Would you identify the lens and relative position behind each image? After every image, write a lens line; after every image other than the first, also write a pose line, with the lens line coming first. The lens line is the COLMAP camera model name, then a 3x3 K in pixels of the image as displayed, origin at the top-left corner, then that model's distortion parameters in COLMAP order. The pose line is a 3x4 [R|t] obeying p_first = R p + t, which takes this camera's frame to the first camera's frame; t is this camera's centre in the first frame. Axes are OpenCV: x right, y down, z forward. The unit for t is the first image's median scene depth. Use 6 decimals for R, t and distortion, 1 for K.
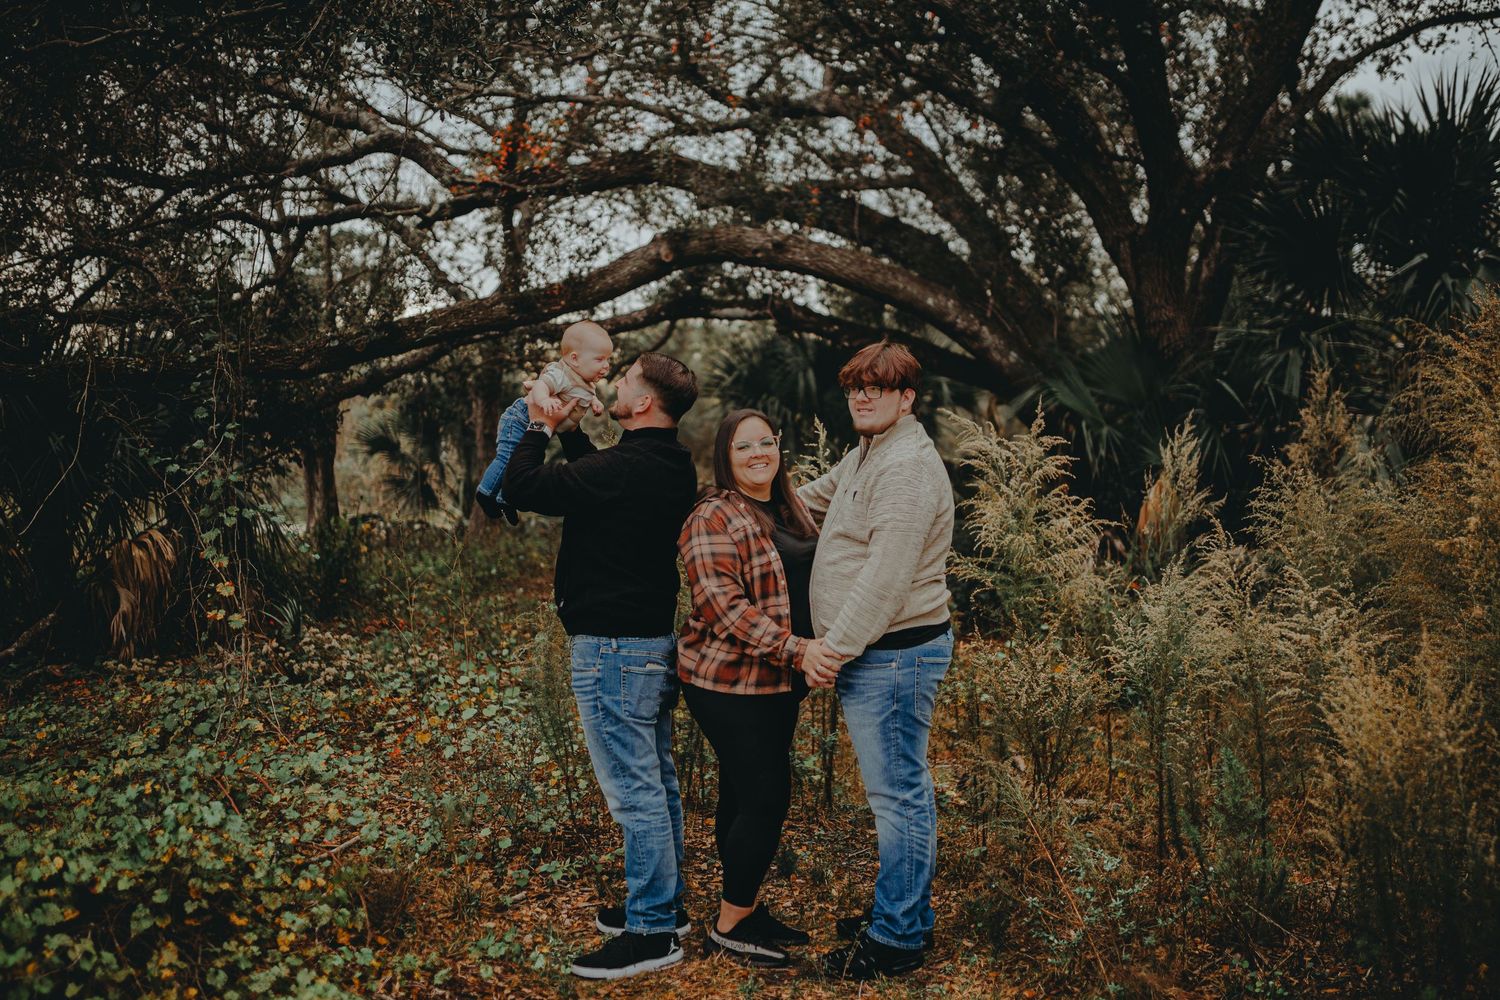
lens RADIAL K [[1477.0, 0, 747.6], [0, 1477.0, 499.7], [0, 0, 1]] dist [-0.084177, 0.031785]
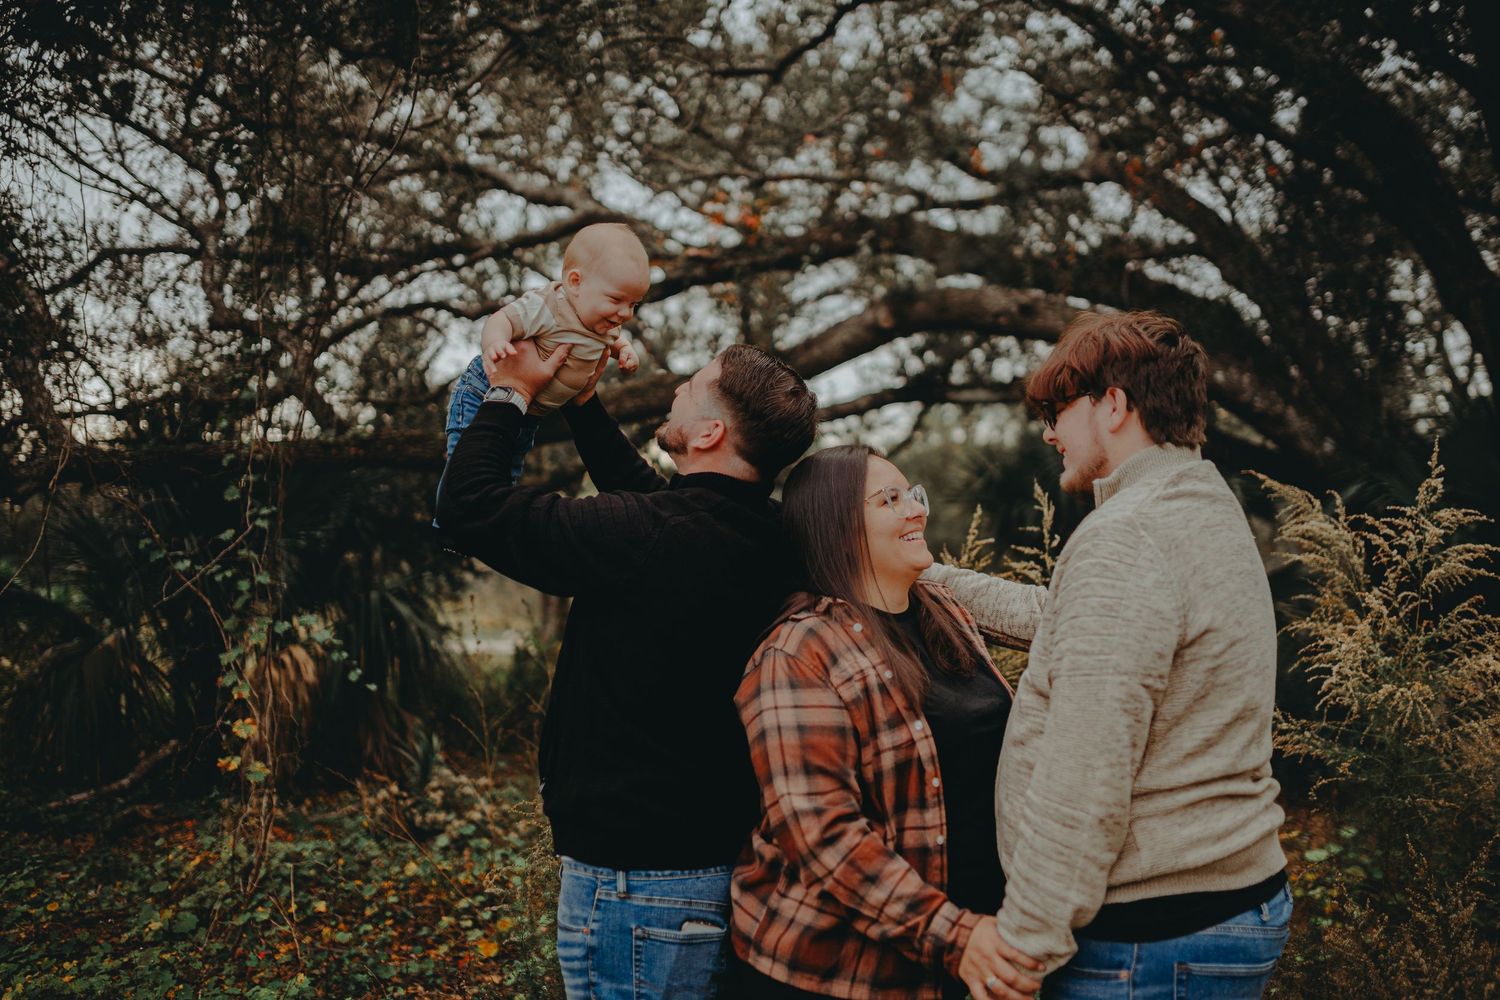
lens RADIAL K [[1477.0, 0, 747.6], [0, 1477.0, 499.7], [0, 0, 1]] dist [-0.084177, 0.031785]
pose [[0.983113, -0.002918, -0.182977, 0.041440], [-0.011982, 0.996701, -0.080273, 0.001089], [0.182608, 0.081110, 0.979835, 0.404370]]
